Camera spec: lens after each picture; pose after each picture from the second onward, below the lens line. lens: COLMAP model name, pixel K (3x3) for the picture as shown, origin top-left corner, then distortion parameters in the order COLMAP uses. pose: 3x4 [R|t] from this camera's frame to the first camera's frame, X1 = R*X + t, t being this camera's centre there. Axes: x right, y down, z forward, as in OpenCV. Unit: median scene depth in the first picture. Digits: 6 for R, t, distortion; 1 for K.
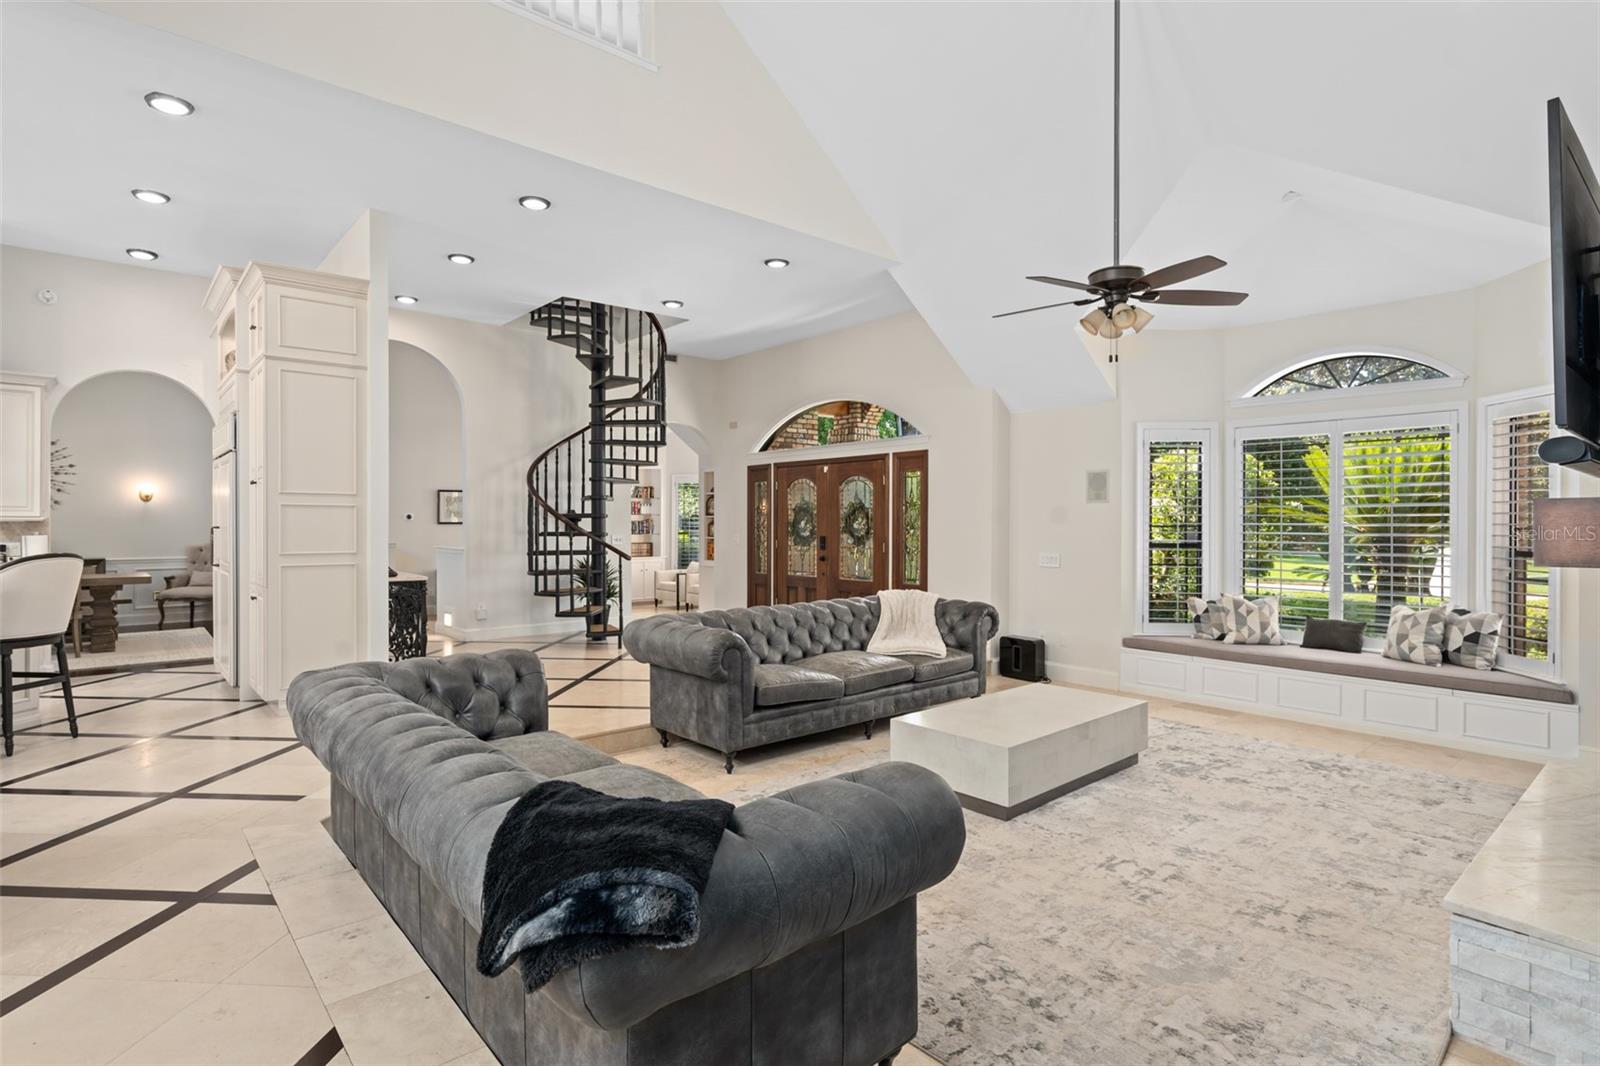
lens RADIAL K [[807.8, 0, 785.4], [0, 807.8, 527.2], [0, 0, 1]] dist [0.000913, -0.000168]
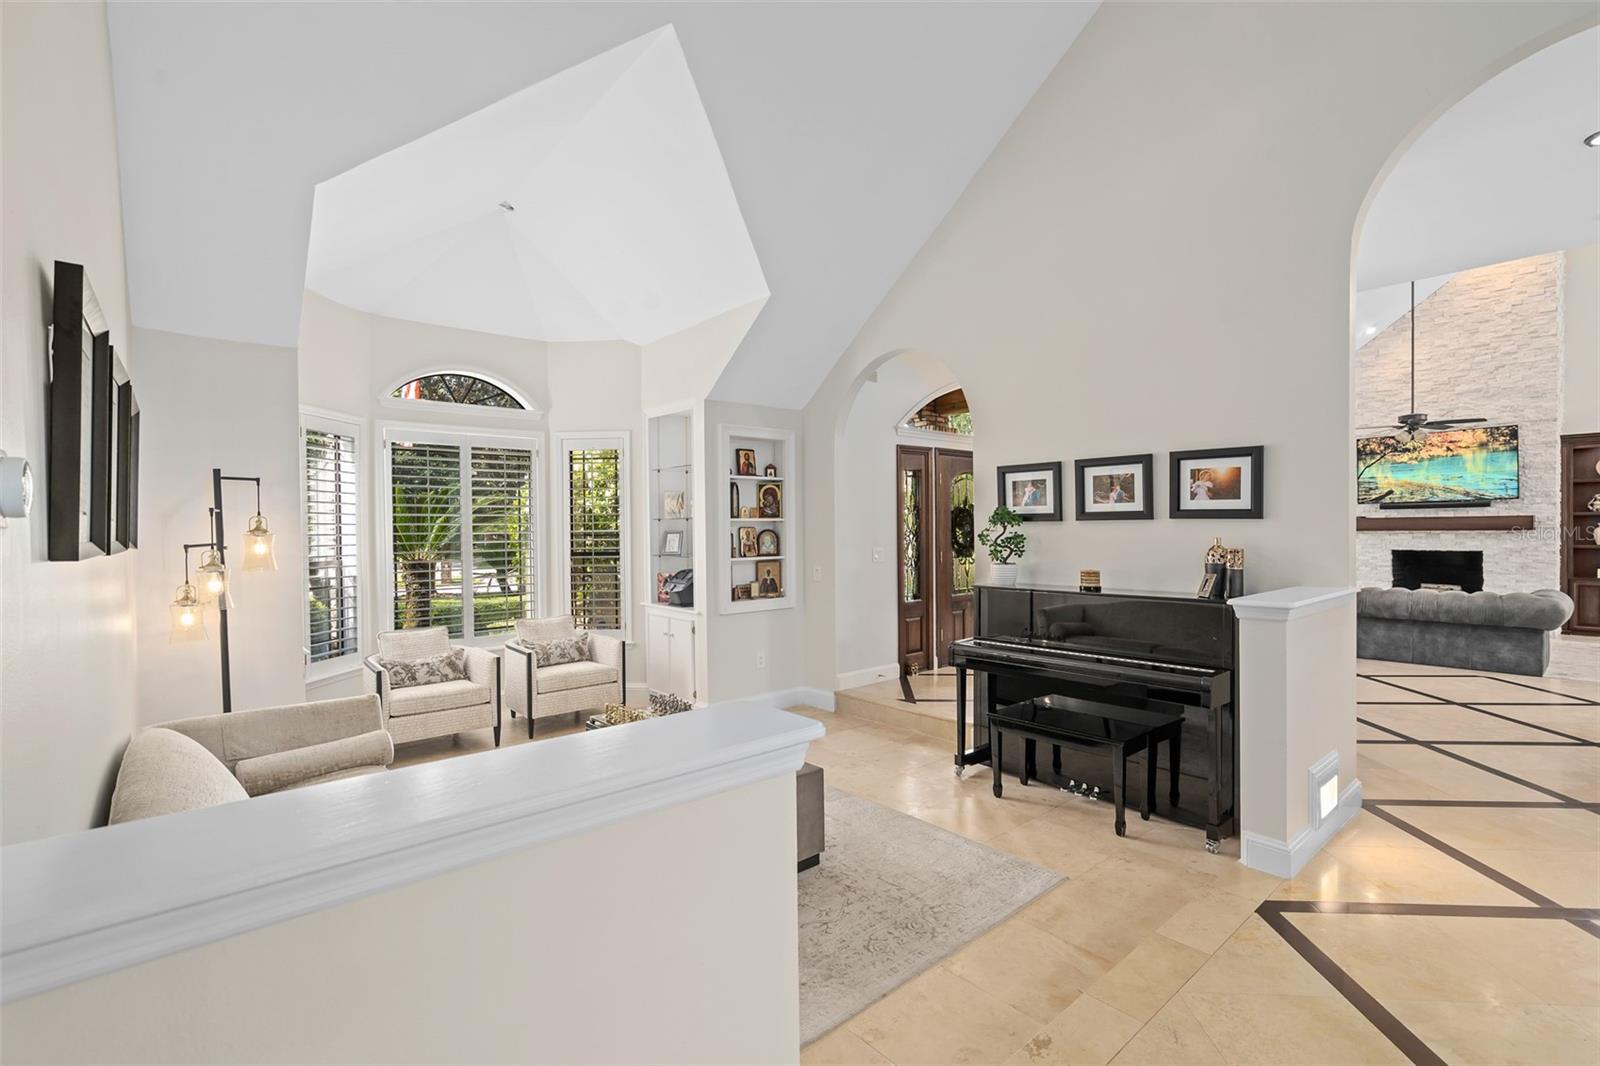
lens RADIAL K [[721.8, 0, 794.8], [0, 721.8, 533.7], [0, 0, 1]] dist [-0.001503, 0.000230]
pose [[-0.010788, -0.008060, 0.999909, -1.117832], [0.016650, 0.999827, 0.008238, -0.012099], [-0.999803, 0.016738, -0.010652, 1.890127]]
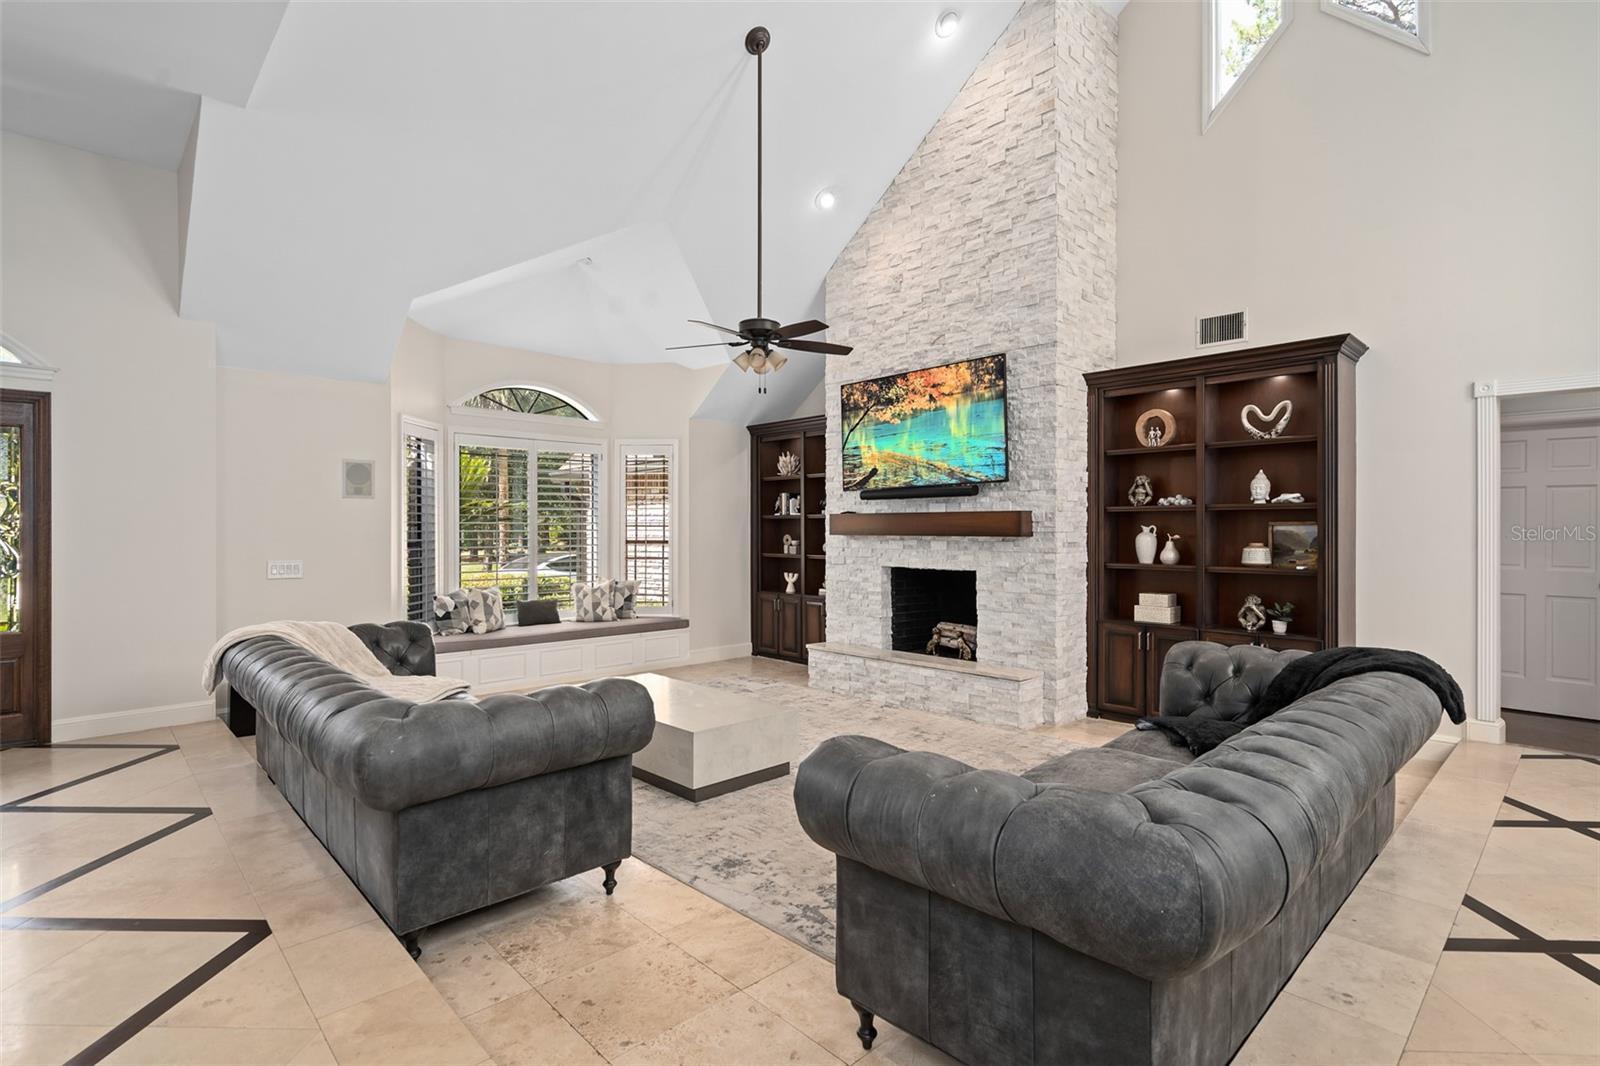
lens RADIAL K [[785.1, 0, 803.3], [0, 785.1, 520.4], [0, 0, 1]] dist [0.002823, 0.001841]
pose [[-0.064249, 0.005476, 0.997919, -0.559124], [0.008801, 0.999949, -0.004920, 0.001344], [-0.997895, 0.008466, -0.064294, 0.677194]]
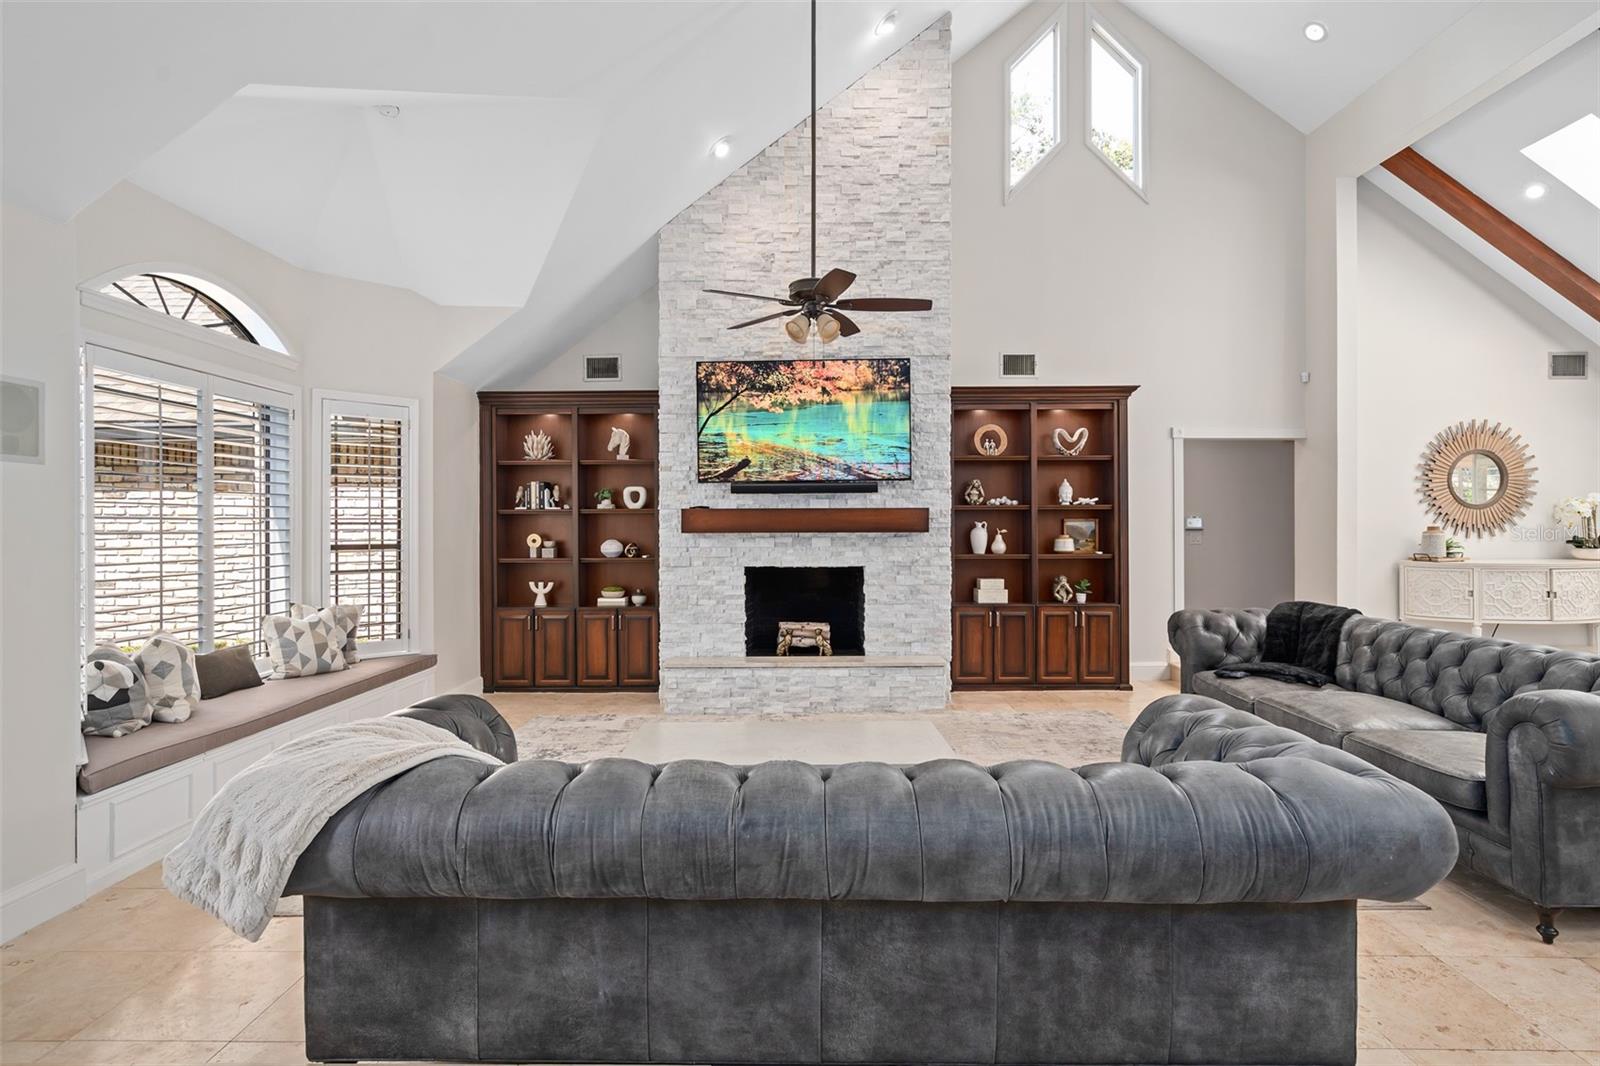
lens RADIAL K [[785.1, 0, 803.6], [0, 785.1, 519.1], [0, 0, 1]] dist [0.002823, 0.001841]
pose [[-0.767083, 0.006239, 0.641518, -0.171724], [0.007798, 0.999970, -0.000401, 0.001323], [-0.641501, 0.004695, -0.767108, 1.220110]]
